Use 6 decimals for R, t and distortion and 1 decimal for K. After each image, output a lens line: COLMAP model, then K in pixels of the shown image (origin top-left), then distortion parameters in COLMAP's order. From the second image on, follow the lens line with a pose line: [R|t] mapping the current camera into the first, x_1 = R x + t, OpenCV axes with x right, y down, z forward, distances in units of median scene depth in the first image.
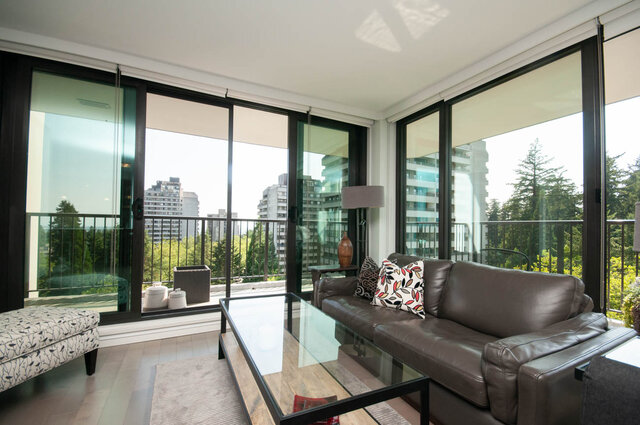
lens RADIAL K [[279.6, 0, 320.4], [0, 279.6, 221.8], [0, 0, 1]] dist [0.016945, -0.014770]
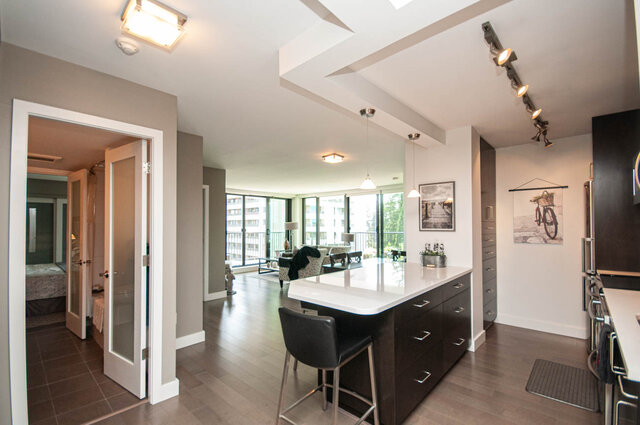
lens RADIAL K [[286.4, 0, 320.4], [0, 286.4, 222.4], [0, 0, 1]] dist [0.001636, -0.000144]
pose [[0.937603, -0.010843, 0.347540, -0.537270], [0.009367, 0.999939, 0.005926, -0.123186], [-0.347583, -0.002301, 0.937646, -1.683498]]
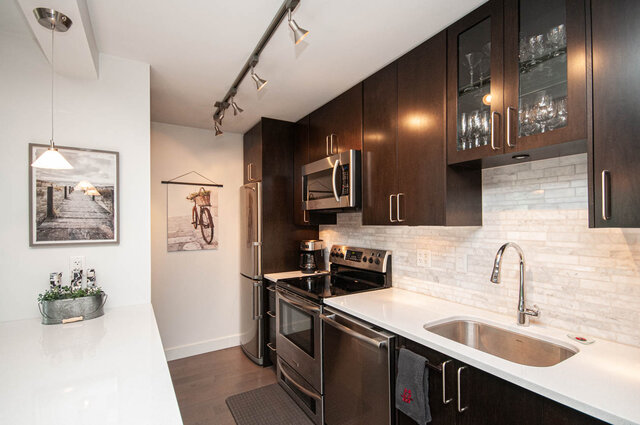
lens RADIAL K [[304.9, 0, 319.8], [0, 304.9, 222.1], [0, 0, 1]] dist [0.001664, -0.000206]
pose [[-0.066583, -0.013804, 0.997685, -0.381287], [-0.011499, 0.999849, 0.013066, -0.133788], [-0.997715, -0.010602, -0.066731, -1.307484]]
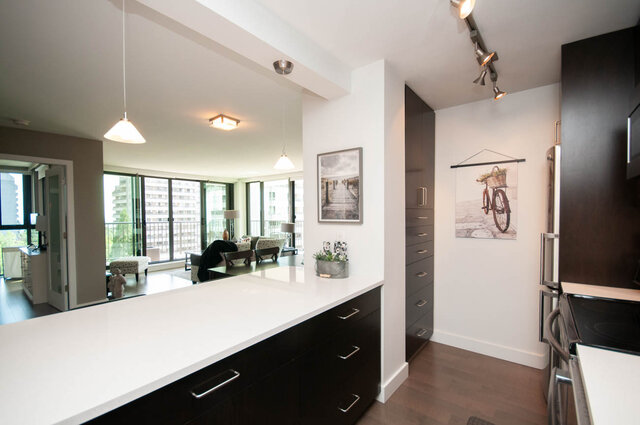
lens RADIAL K [[279.6, 0, 320.4], [0, 279.6, 221.8], [0, 0, 1]] dist [0.016945, -0.014770]
pose [[0.909964, -0.030294, 0.413580, -0.159146], [0.011146, 0.998755, 0.048633, -0.118922], [-0.414538, -0.039645, 0.909168, -1.488342]]
